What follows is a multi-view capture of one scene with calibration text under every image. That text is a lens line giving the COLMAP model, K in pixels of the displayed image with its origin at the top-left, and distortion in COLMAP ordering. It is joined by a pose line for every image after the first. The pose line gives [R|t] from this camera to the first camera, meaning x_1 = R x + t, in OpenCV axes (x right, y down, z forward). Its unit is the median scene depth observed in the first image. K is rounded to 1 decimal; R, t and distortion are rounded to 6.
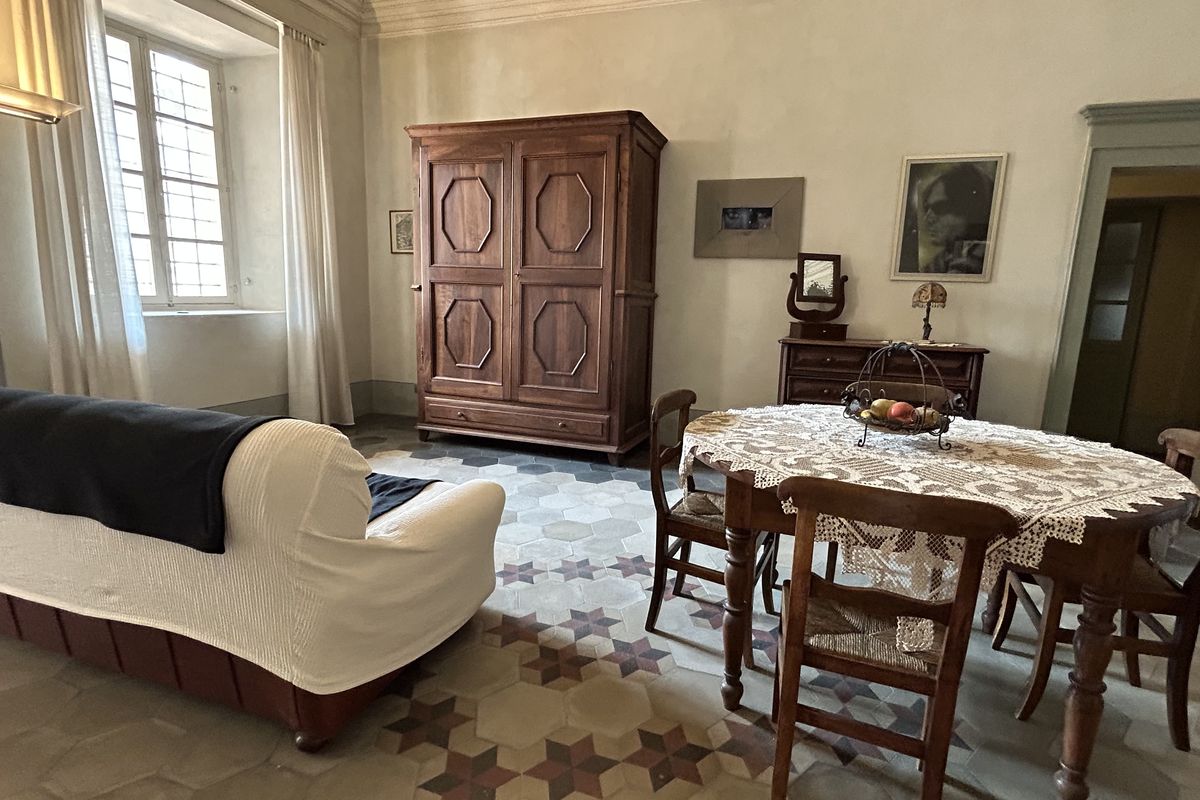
lens RADIAL K [[601.1, 0, 599.5], [0, 601.1, 377.7], [0, 0, 1]] dist [-0.001690, 0.000373]
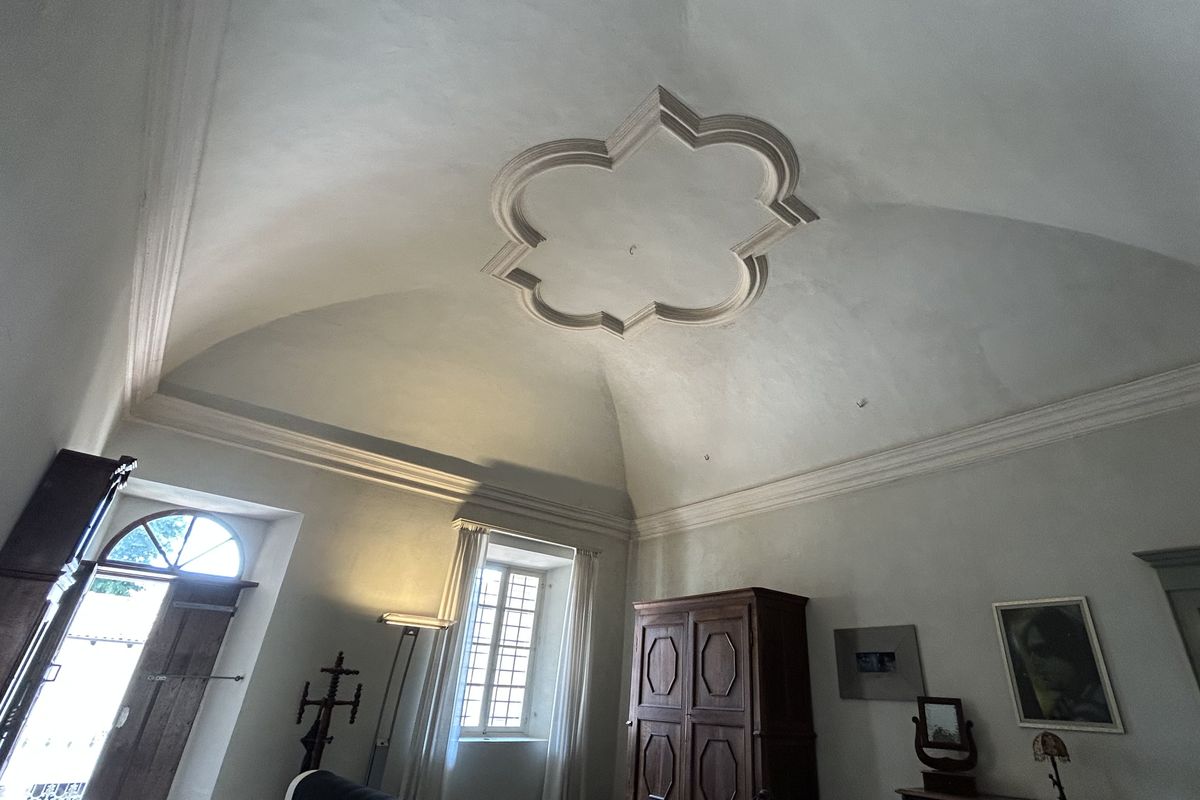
lens RADIAL K [[493.1, 0, 600.6], [0, 493.1, 422.9], [0, 0, 1]] dist [0.000342, 0.000215]
pose [[0.875127, -0.236627, -0.422091, 0.291840], [-0.081282, 0.788003, -0.610282, 0.002765], [0.477018, 0.568383, 0.670369, -0.188115]]
